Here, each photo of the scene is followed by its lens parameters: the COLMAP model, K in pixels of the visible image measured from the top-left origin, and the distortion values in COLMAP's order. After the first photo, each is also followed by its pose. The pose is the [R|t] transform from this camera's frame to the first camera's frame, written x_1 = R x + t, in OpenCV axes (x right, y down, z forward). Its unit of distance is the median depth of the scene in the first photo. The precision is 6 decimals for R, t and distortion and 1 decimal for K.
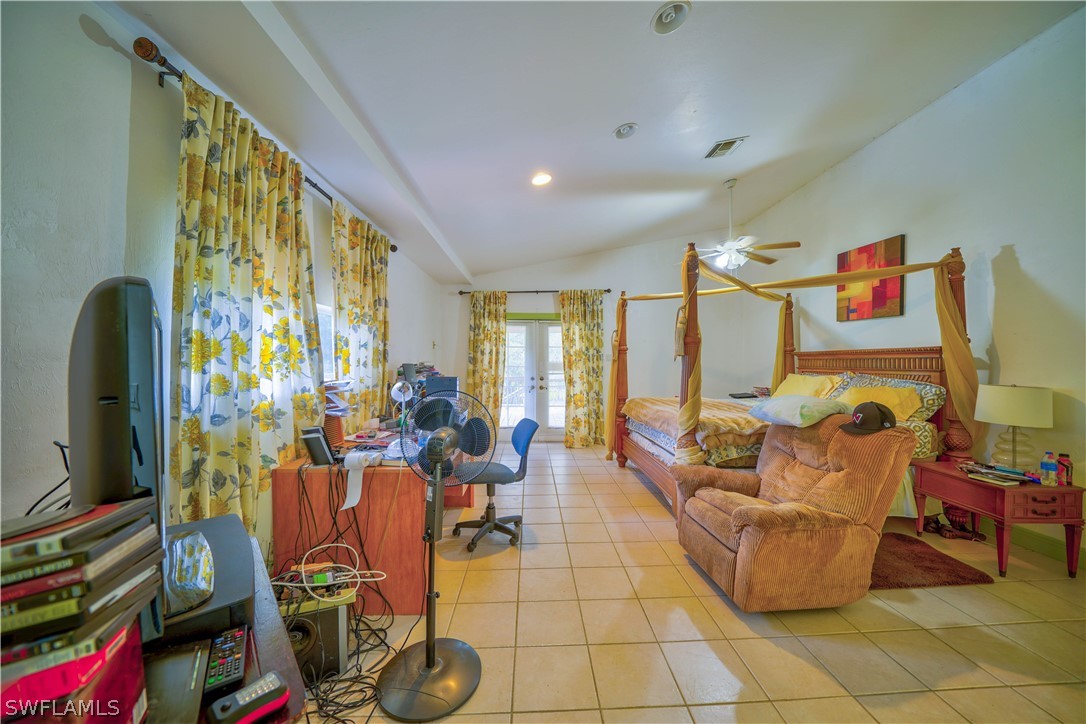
lens RADIAL K [[404.6, 0, 547.5], [0, 404.6, 356.4], [0, 0, 1]] dist [-0.020969, 0.002797]
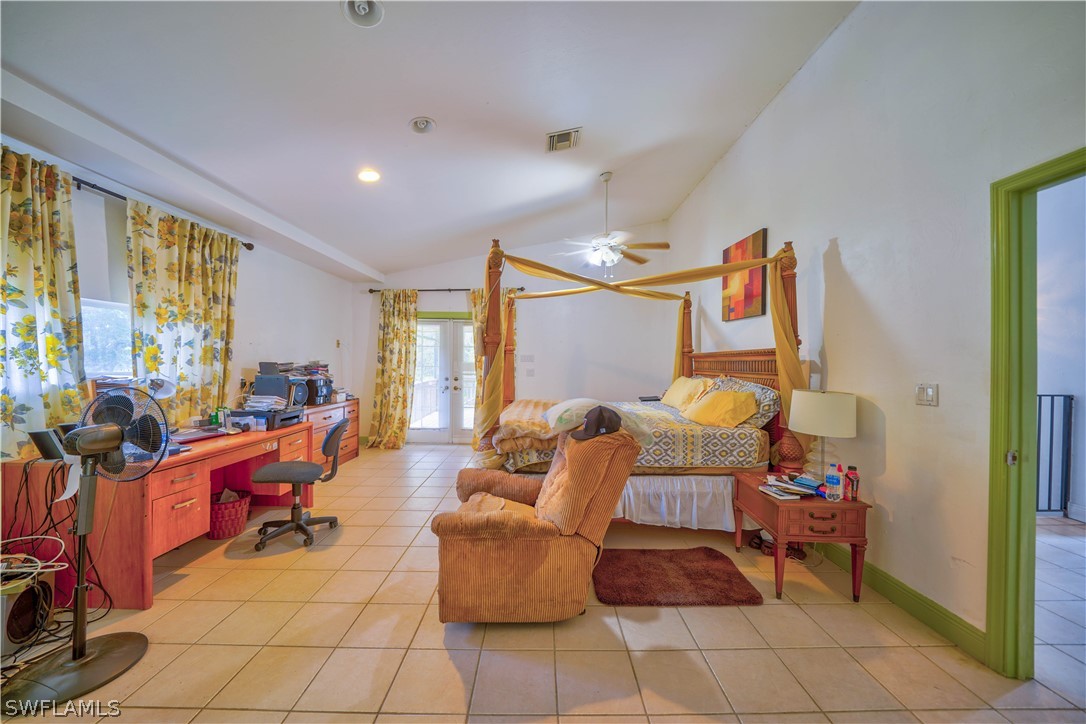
lens RADIAL K [[417.3, 0, 546.1], [0, 417.3, 356.1], [0, 0, 1]] dist [-0.014154, 0.000269]
pose [[0.999020, 0.007627, -0.043608, 0.527060], [-0.007694, 0.999969, -0.001357, -0.001244], [0.043596, 0.001691, 0.999048, 0.007175]]
